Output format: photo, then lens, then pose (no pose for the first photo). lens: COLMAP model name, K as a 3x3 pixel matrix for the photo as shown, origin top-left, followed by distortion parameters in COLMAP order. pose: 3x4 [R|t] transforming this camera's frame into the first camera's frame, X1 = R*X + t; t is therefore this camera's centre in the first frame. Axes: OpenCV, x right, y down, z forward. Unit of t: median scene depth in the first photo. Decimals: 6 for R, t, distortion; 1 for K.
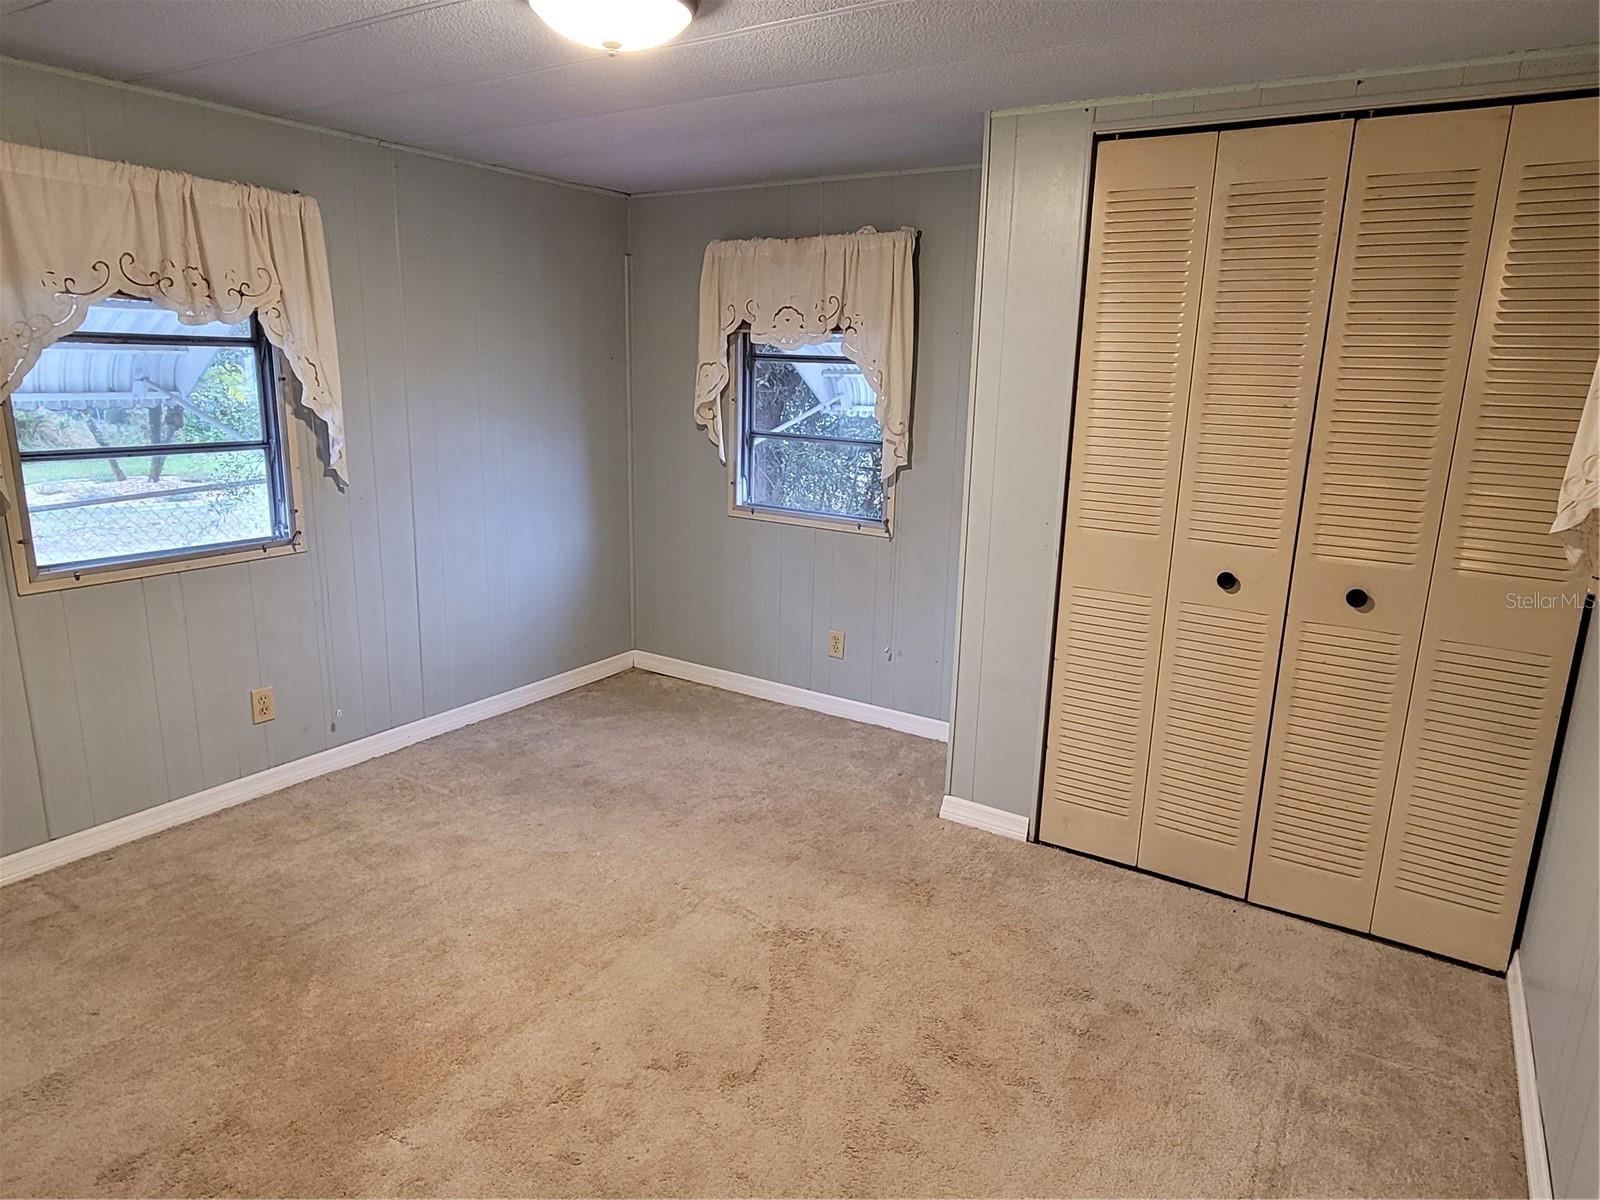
lens RADIAL K [[970.1, 0, 806.0], [0, 970.1, 592.1], [0, 0, 1]] dist [-0.015580, 0.001299]
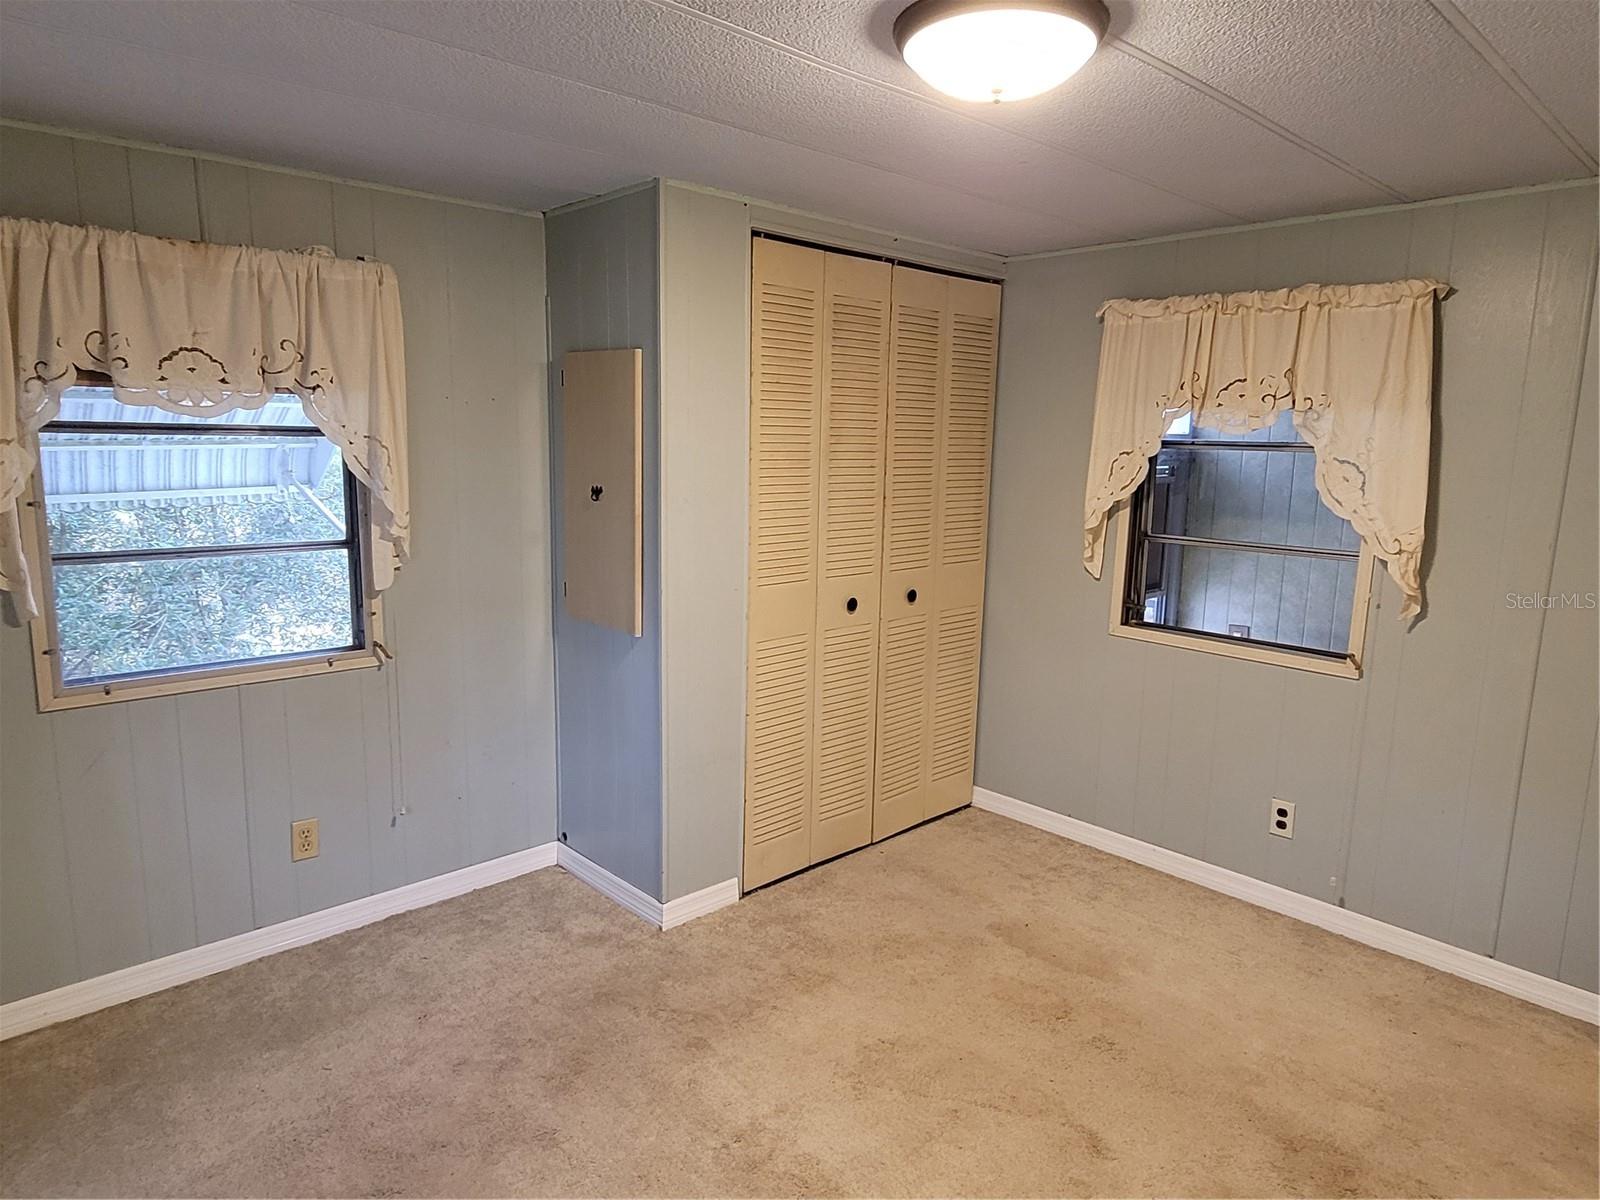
lens RADIAL K [[970.1, 0, 806.0], [0, 970.1, 592.1], [0, 0, 1]] dist [-0.015580, 0.001299]
pose [[0.248477, -0.178223, 0.952101, -0.812646], [0.211099, 0.969265, 0.126344, -0.207389], [-0.945355, 0.169594, 0.278463, 0.724619]]
